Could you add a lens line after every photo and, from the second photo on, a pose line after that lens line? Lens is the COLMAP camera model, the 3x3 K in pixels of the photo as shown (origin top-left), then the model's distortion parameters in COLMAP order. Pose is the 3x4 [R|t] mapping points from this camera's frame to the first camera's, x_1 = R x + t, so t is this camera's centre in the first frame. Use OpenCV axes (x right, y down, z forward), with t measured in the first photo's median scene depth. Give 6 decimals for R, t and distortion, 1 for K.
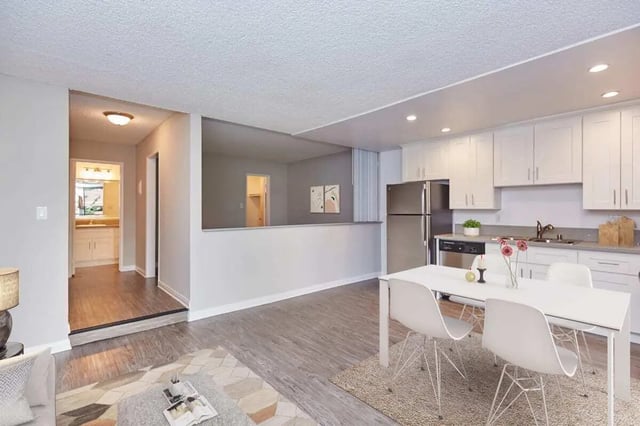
lens RADIAL K [[283.7, 0, 345.4], [0, 283.7, 211.8], [0, 0, 1]] dist [0.000934, 0.000426]
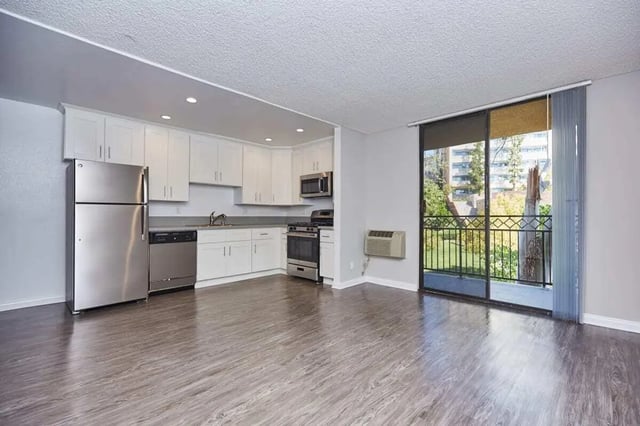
lens RADIAL K [[283.7, 0, 292.9], [0, 283.7, 213.5], [0, 0, 1]] dist [0.000934, 0.000426]
pose [[0.056272, 0.004906, 0.998403, -0.819216], [0.005938, 0.999969, -0.005248, 0.065227], [-0.998398, 0.006224, 0.056241, 0.718222]]
